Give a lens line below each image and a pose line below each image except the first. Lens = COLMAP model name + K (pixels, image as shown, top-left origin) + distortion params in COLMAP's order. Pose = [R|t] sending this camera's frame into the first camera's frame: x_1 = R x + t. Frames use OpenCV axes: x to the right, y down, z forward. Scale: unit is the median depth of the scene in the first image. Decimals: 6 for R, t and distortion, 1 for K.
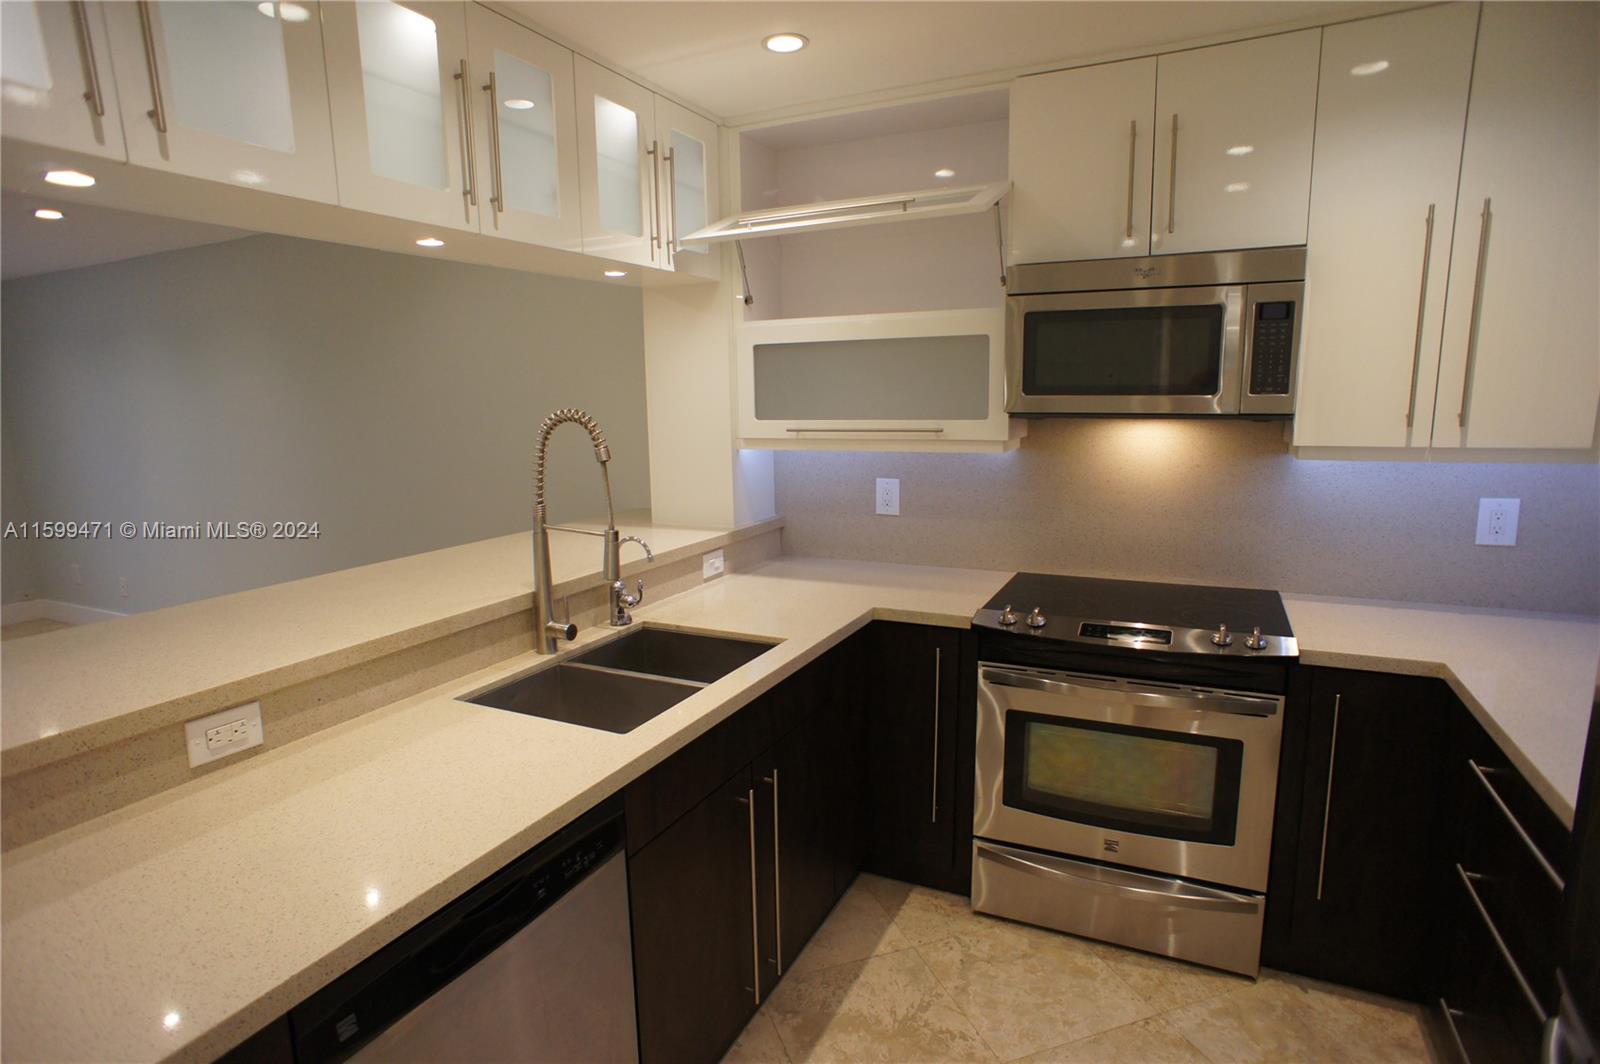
lens RADIAL K [[852.2, 0, 789.4], [0, 852.2, 537.4], [0, 0, 1]] dist [-0.076452, 0.047028]
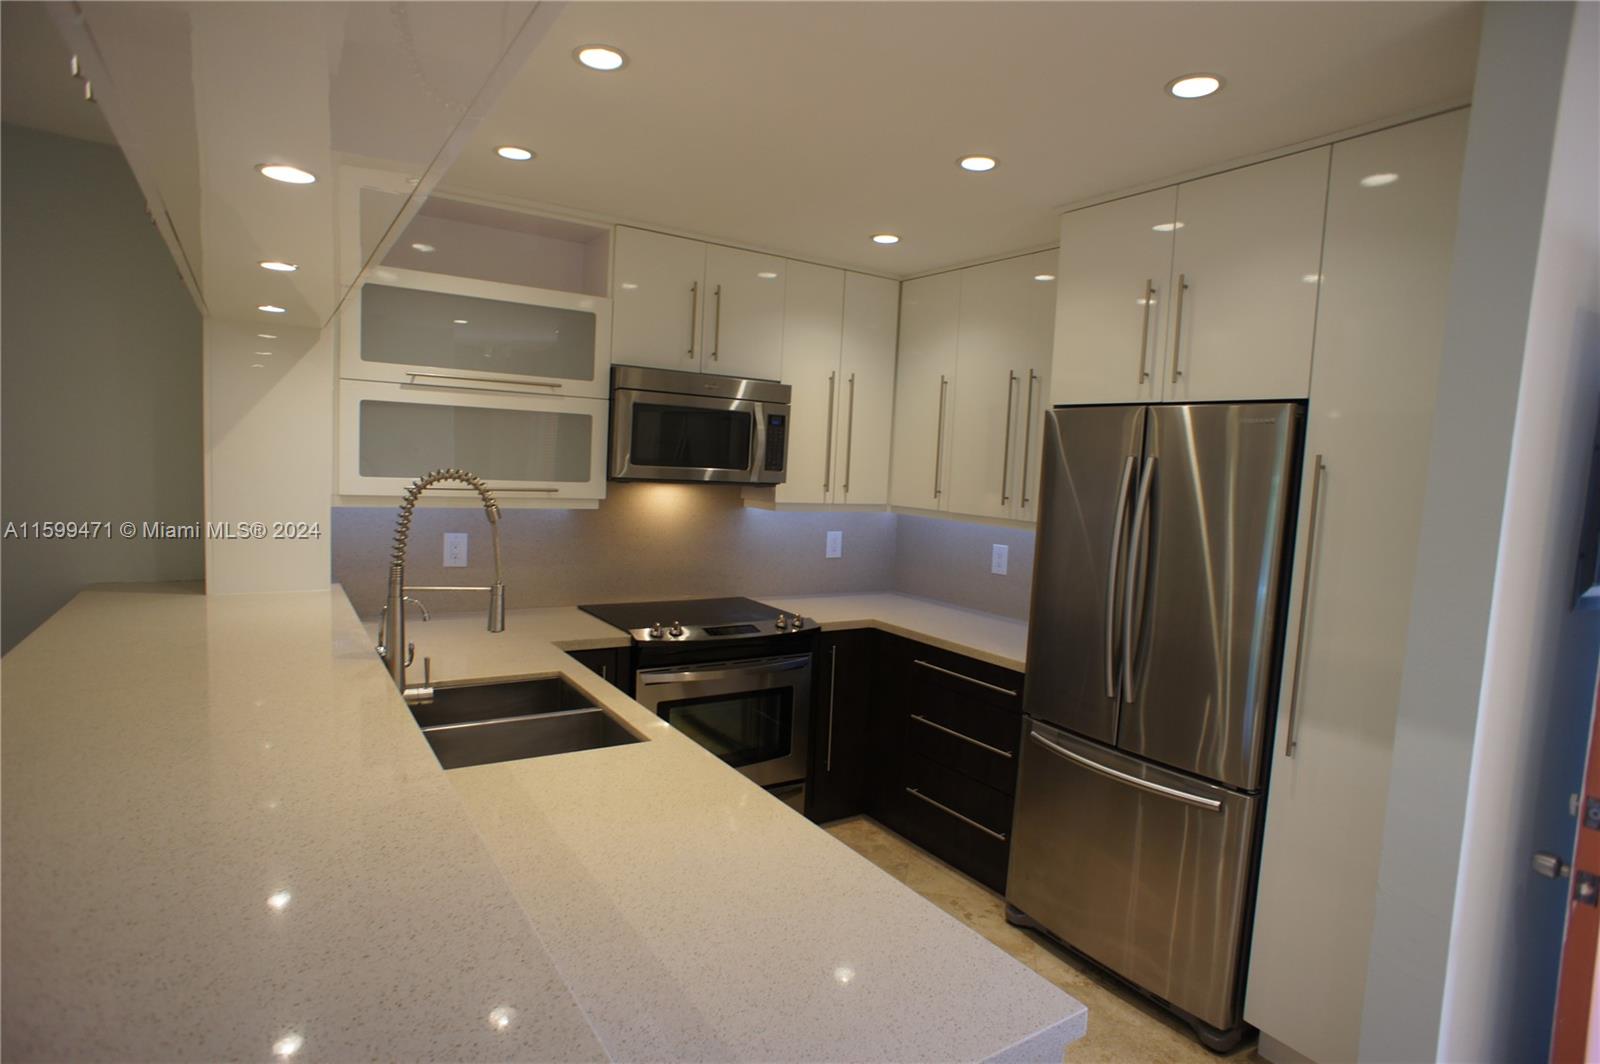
lens RADIAL K [[852.2, 0, 798.6], [0, 852.2, 547.9], [0, 0, 1]] dist [-0.076452, 0.047028]
pose [[0.516025, -0.044493, 0.855417, -0.756367], [0.085728, 0.996319, 0.000107, -0.017891], [-0.852273, 0.073278, 0.517940, 0.107967]]
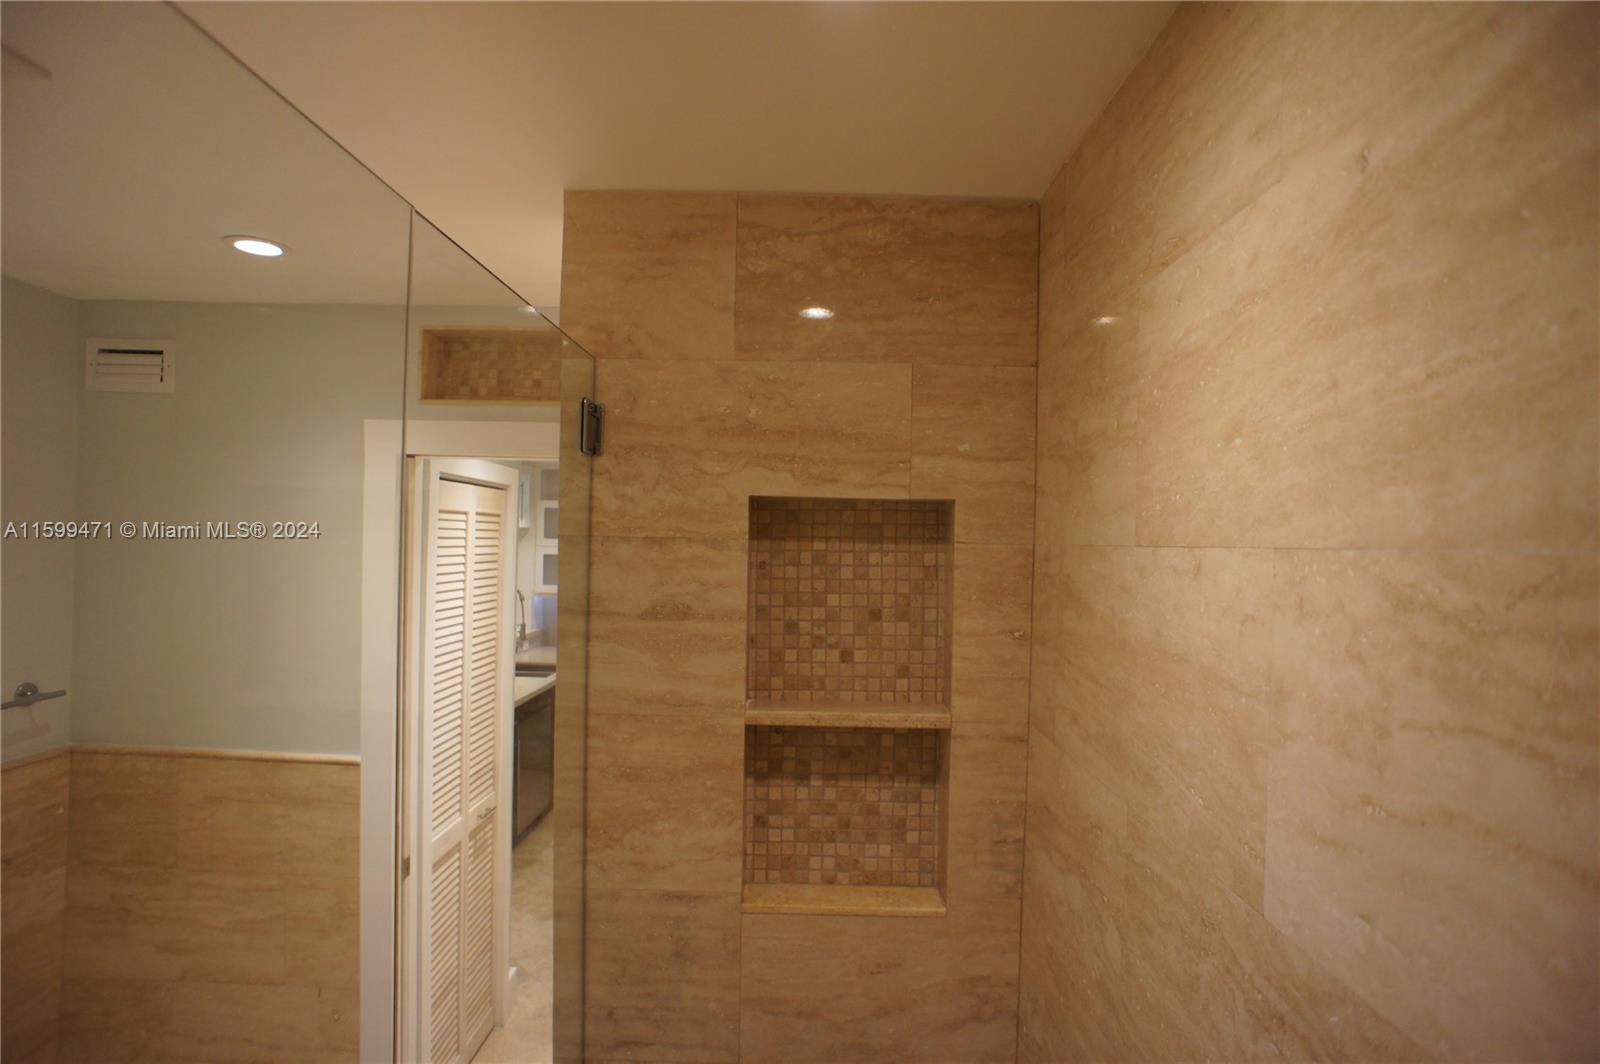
lens RADIAL K [[852.2, 0, 792.9], [0, 852.2, 538.9], [0, 0, 1]] dist [-0.076452, 0.047028]
pose [[0.902932, 0.039406, 0.427973, -0.539862], [0.033601, 0.986267, -0.161703, 0.179137], [-0.428468, 0.160388, 0.889208, -1.810674]]
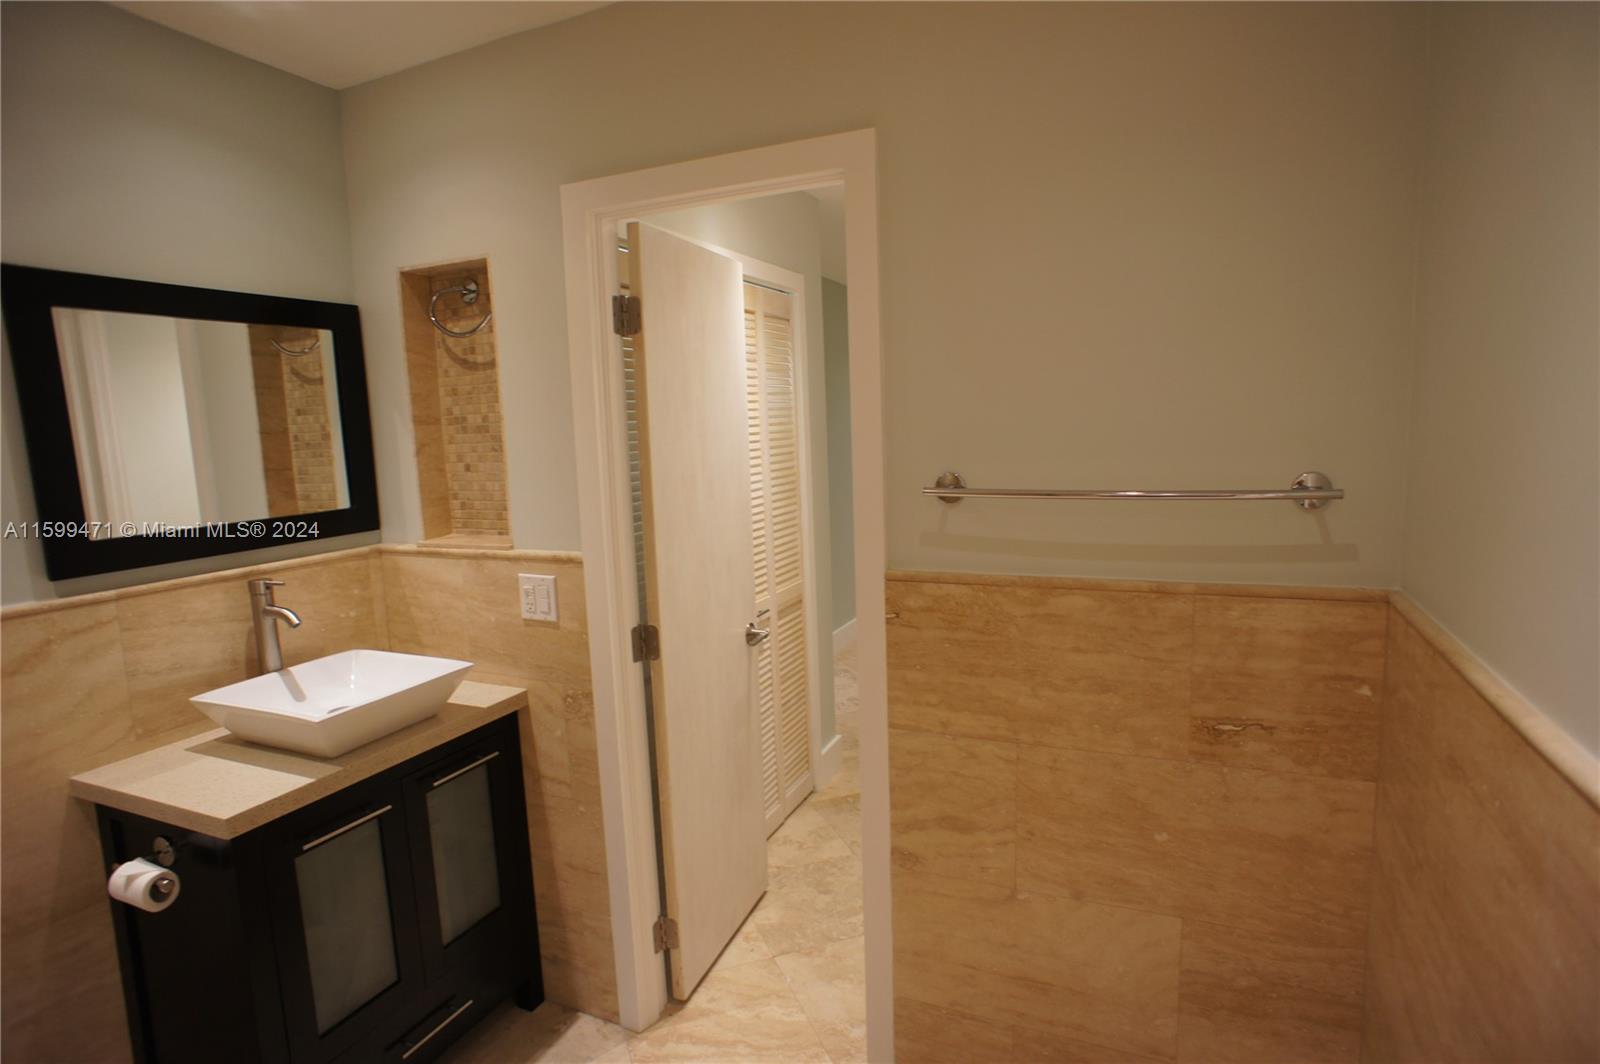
lens RADIAL K [[852.2, 0, 803.2], [0, 852.2, 534.3], [0, 0, 1]] dist [-0.076452, 0.047028]
pose [[0.031663, 0.150713, -0.988070, -0.336191], [-0.126129, 0.981266, 0.145633, 0.163070], [0.991508, 0.120013, 0.050079, -0.979442]]
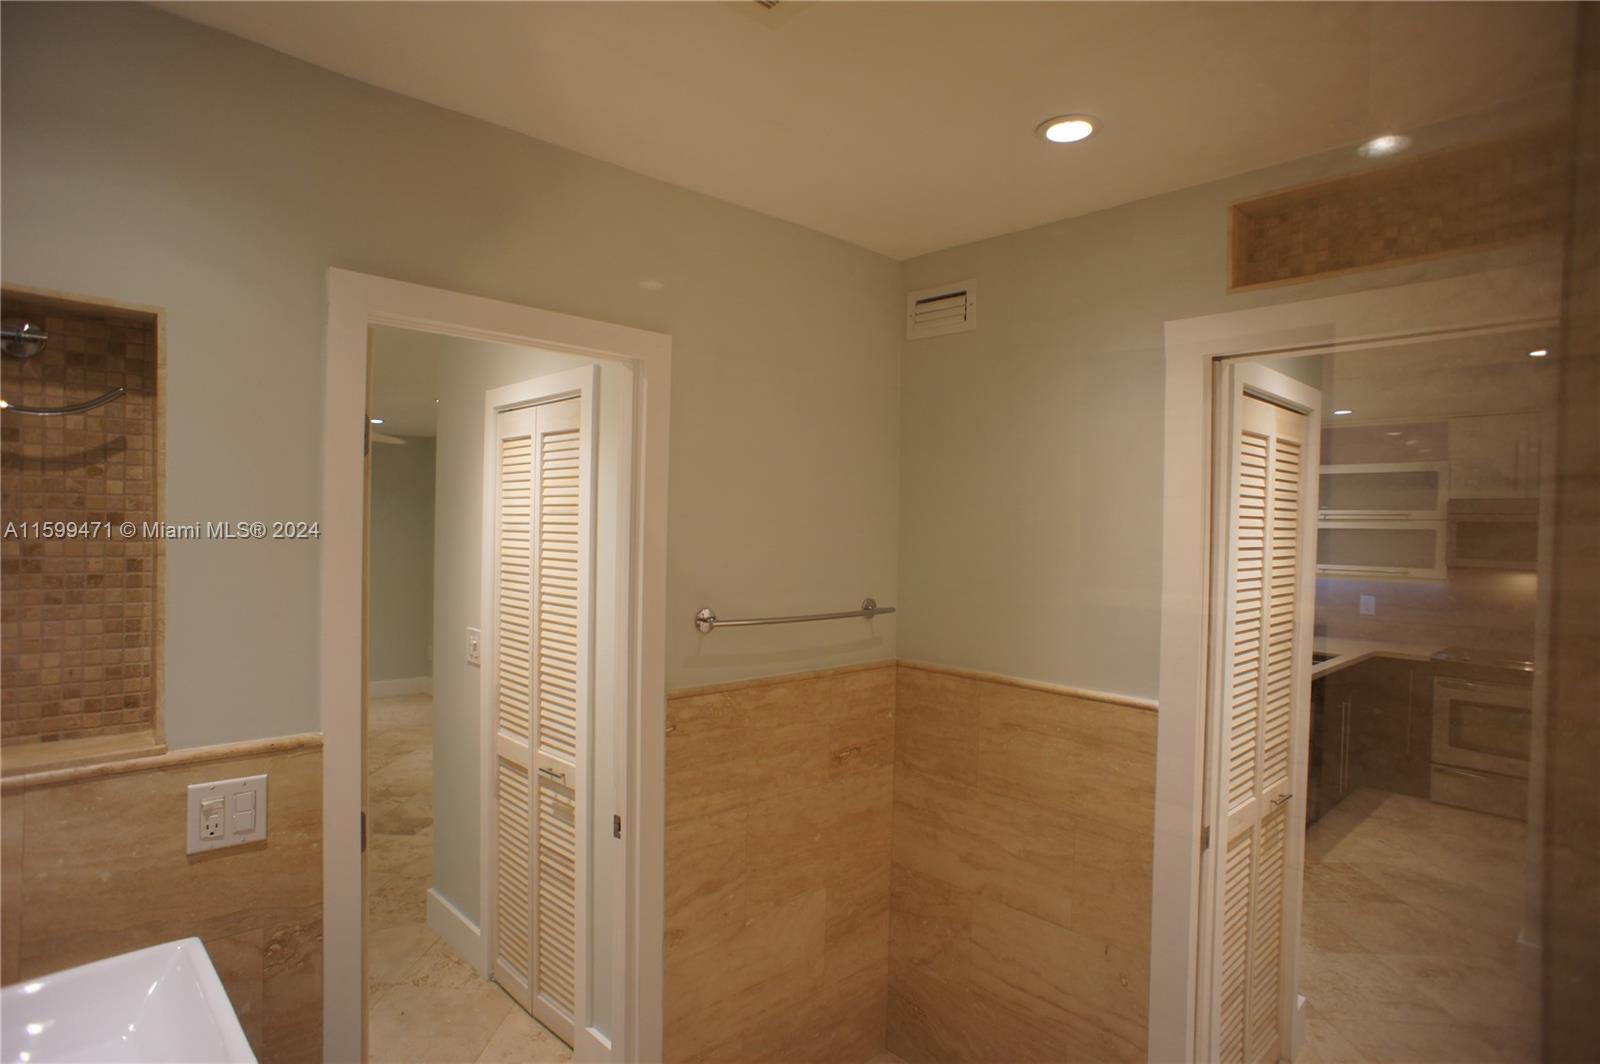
lens RADIAL K [[852.2, 0, 792.7], [0, 852.2, 540.4], [0, 0, 1]] dist [-0.076452, 0.047028]
pose [[0.937765, 0.041251, -0.344813, -0.630177], [-0.092036, 0.986936, -0.132234, 0.239472], [0.334854, 0.155740, 0.929310, -1.654299]]
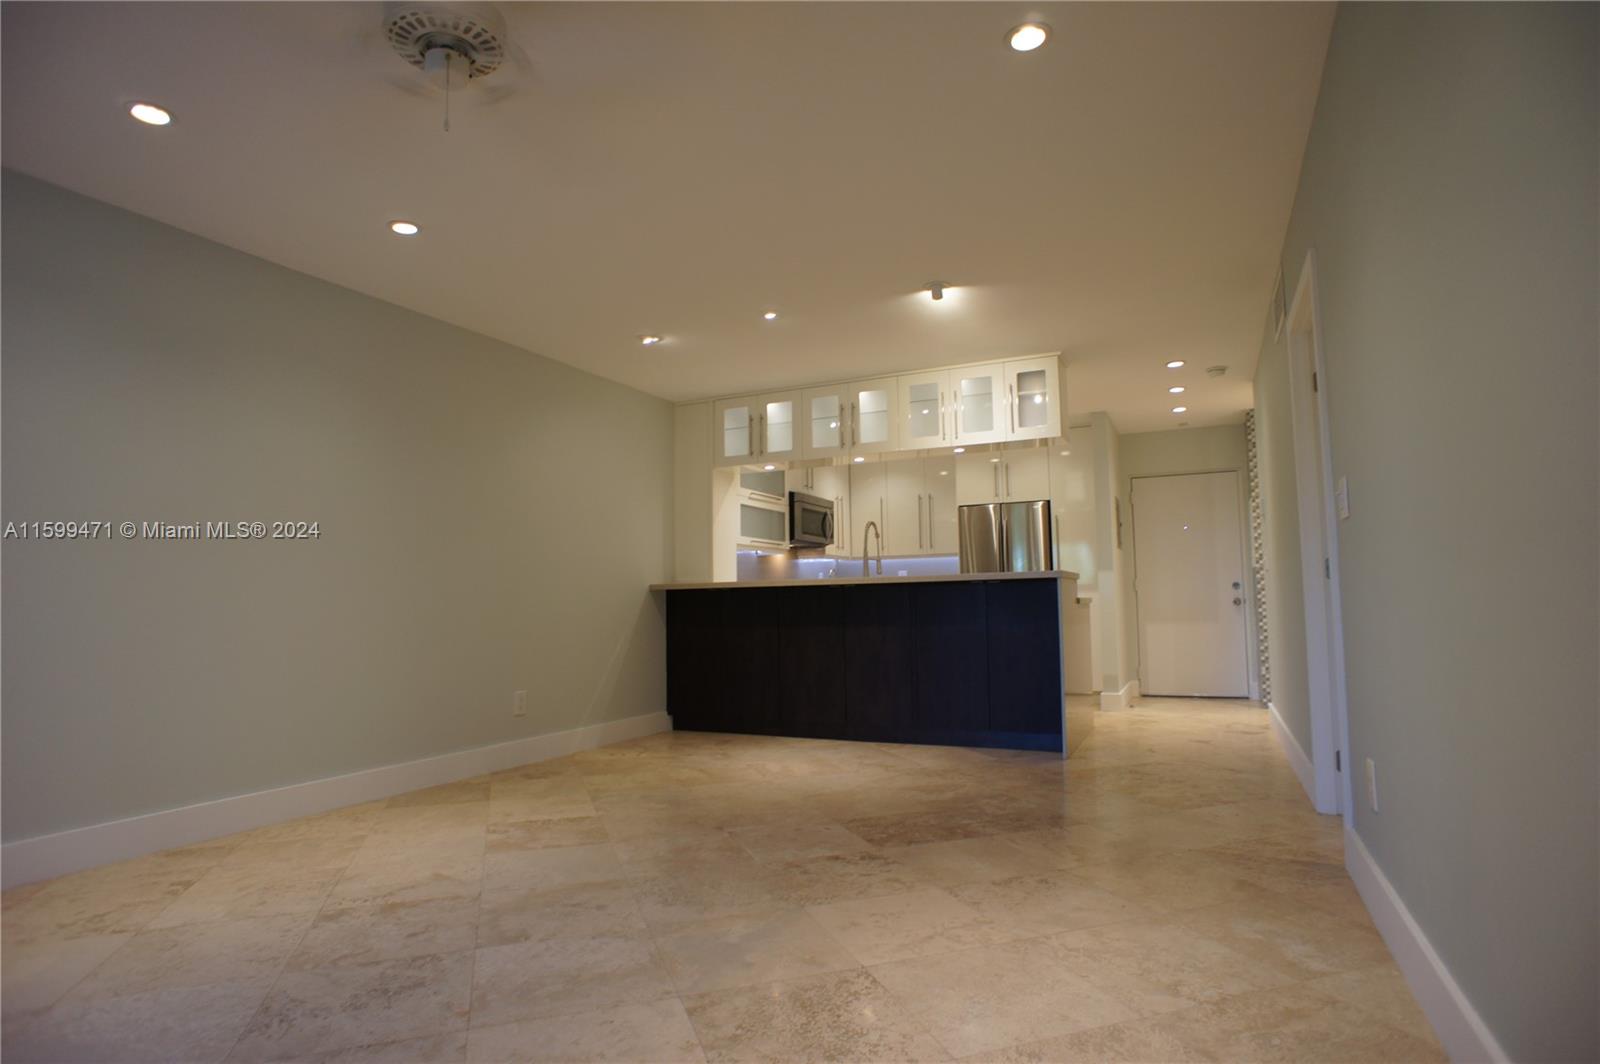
lens RADIAL K [[852.2, 0, 797.3], [0, 852.2, 537.4], [0, 0, 1]] dist [-0.076452, 0.047028]
pose [[-0.007737, 0.096147, 0.995337, -2.915326], [0.185209, 0.978283, -0.093060, 0.132436], [-0.982669, 0.183625, -0.025376, 1.156418]]
